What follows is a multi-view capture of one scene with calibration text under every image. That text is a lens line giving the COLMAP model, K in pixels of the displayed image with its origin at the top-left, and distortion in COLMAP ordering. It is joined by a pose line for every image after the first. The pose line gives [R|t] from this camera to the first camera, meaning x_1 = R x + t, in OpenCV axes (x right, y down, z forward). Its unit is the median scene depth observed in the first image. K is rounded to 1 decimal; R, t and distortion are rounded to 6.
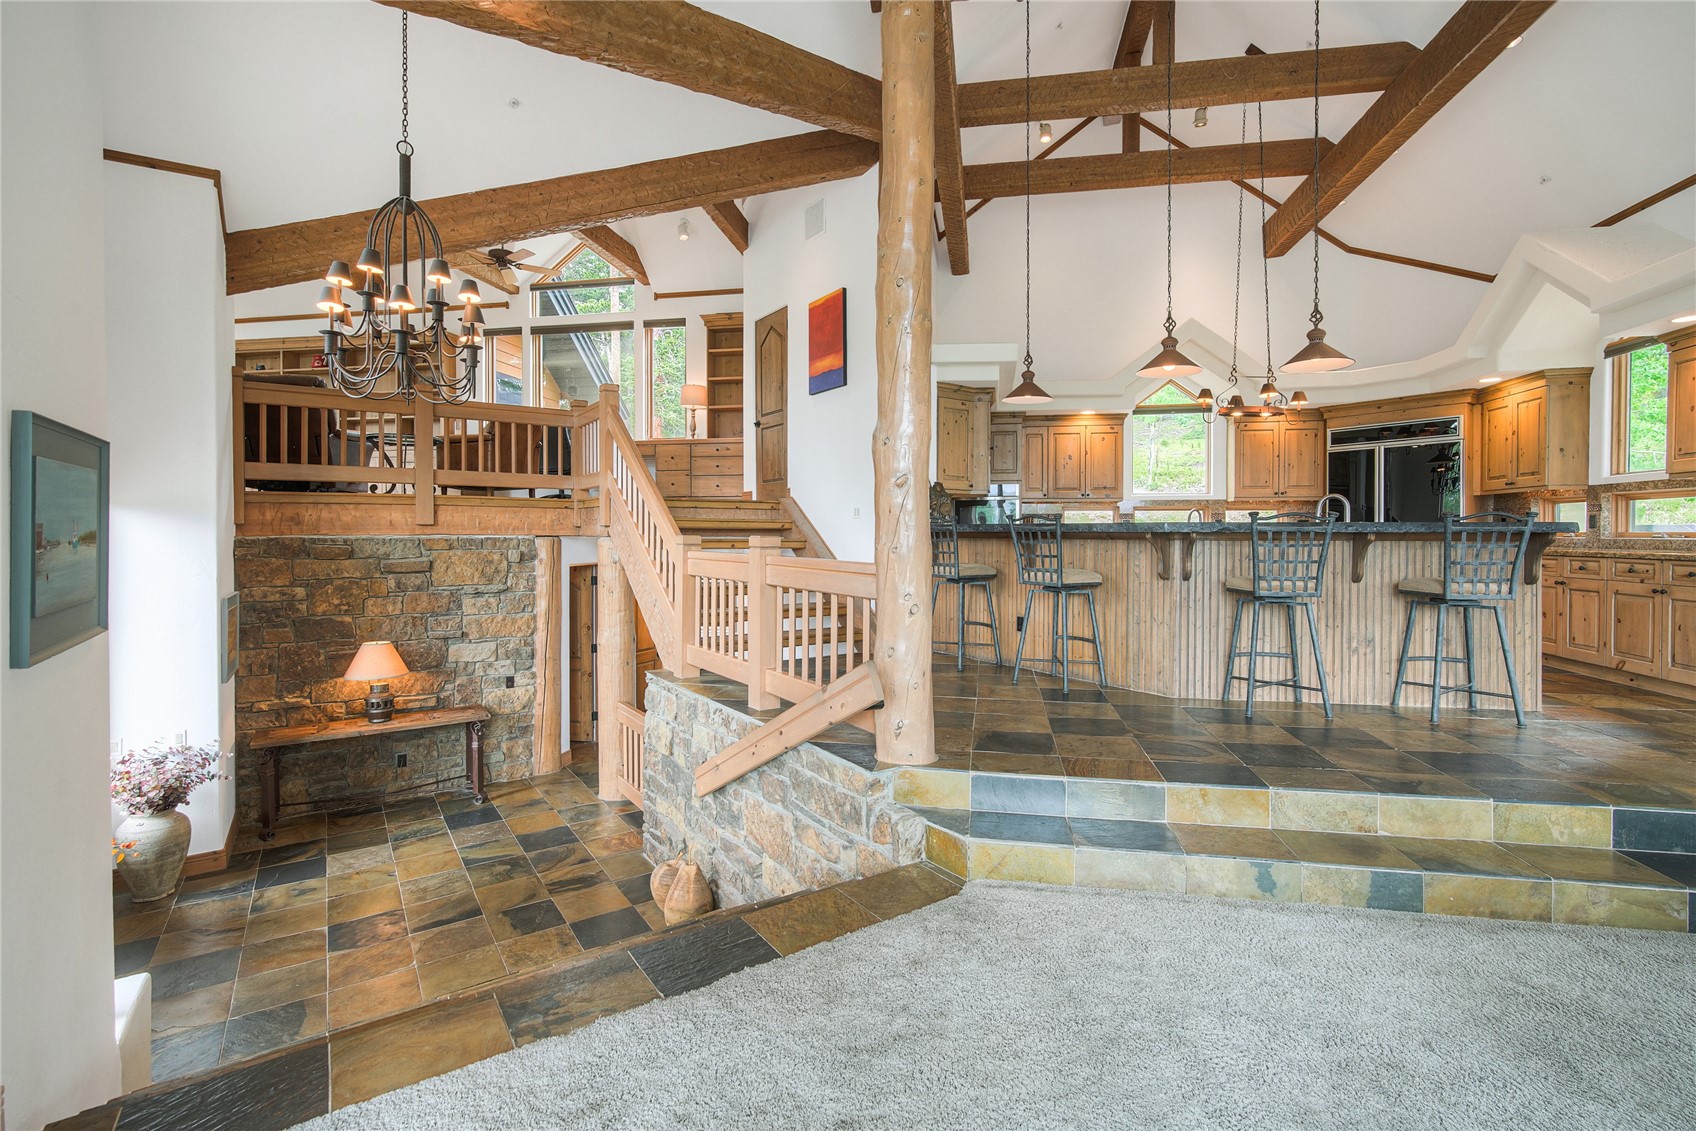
lens RADIAL K [[763.0, 0, 848.2], [0, 763.0, 541.8], [0, 0, 1]] dist [-0.001125, 0.000426]
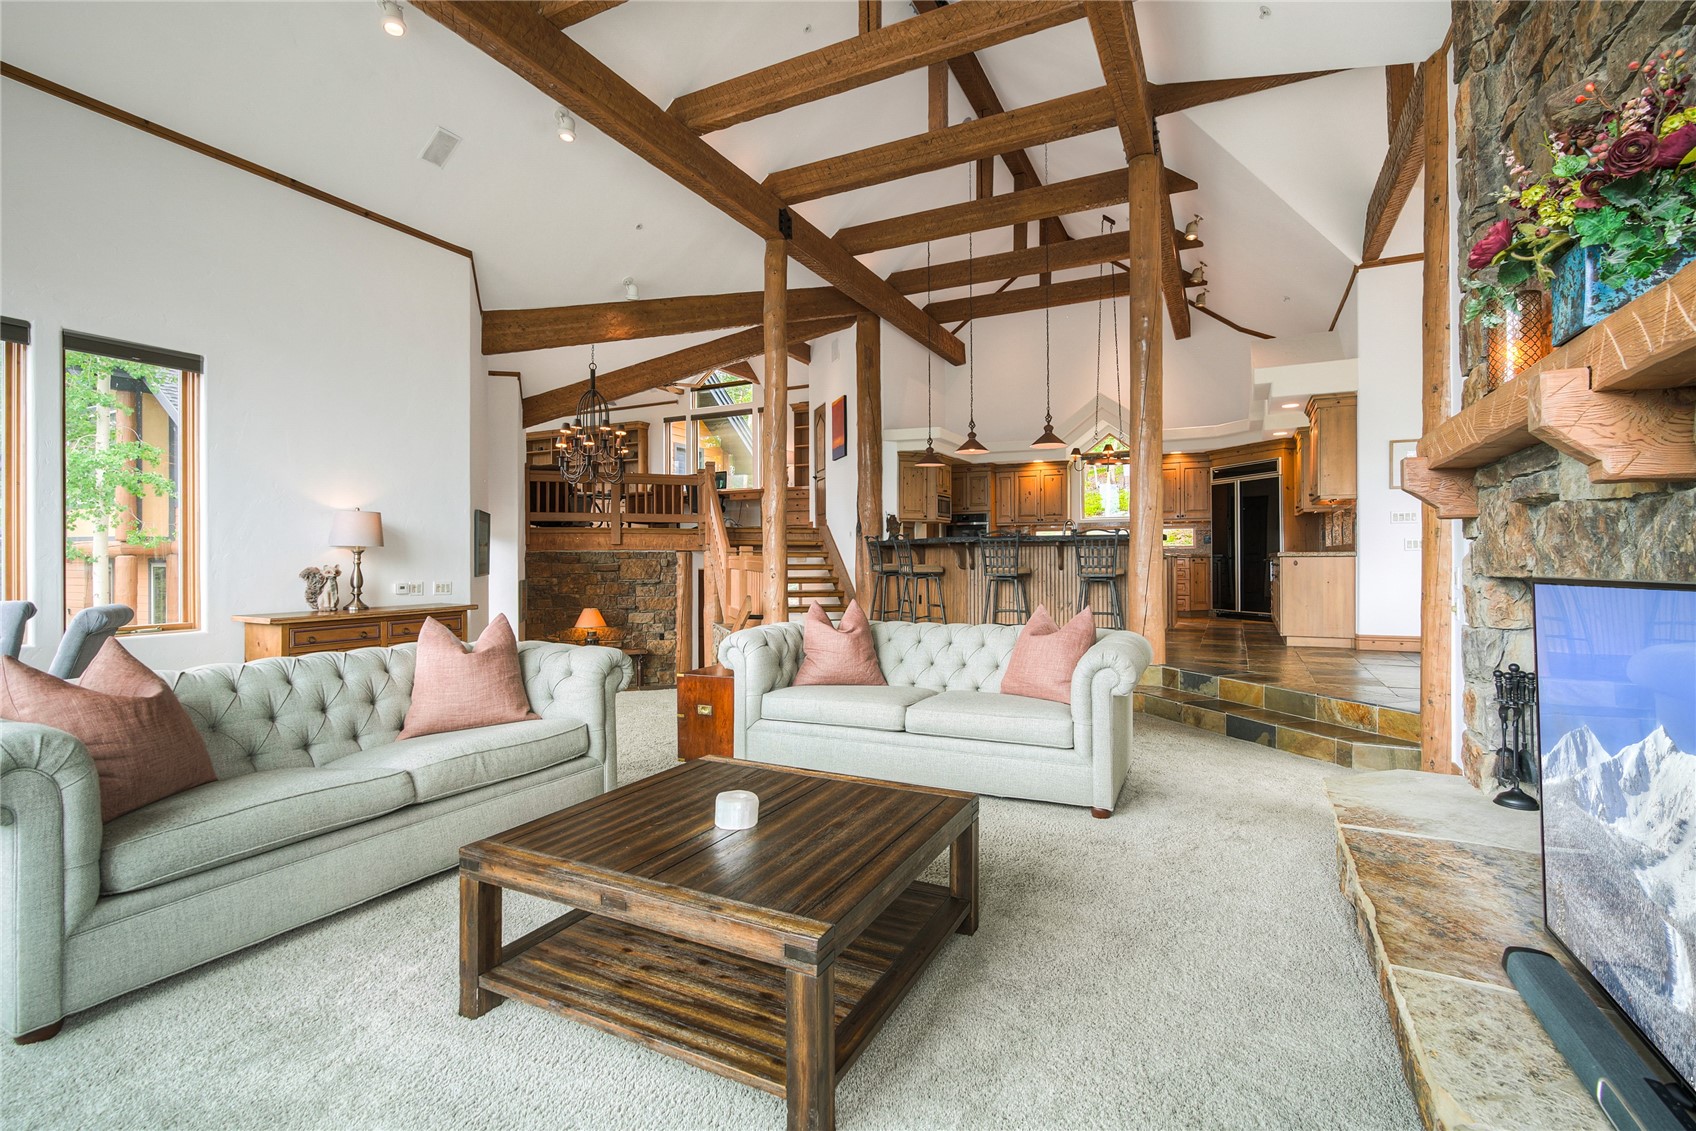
lens RADIAL K [[763.0, 0, 848.0], [0, 763.0, 559.9], [0, 0, 1]] dist [-0.001125, 0.000426]
pose [[0.960991, -0.004364, -0.276546, 0.431882], [0.001732, 0.999951, -0.009760, 0.030202], [0.276575, 0.008901, 0.960951, -0.528891]]
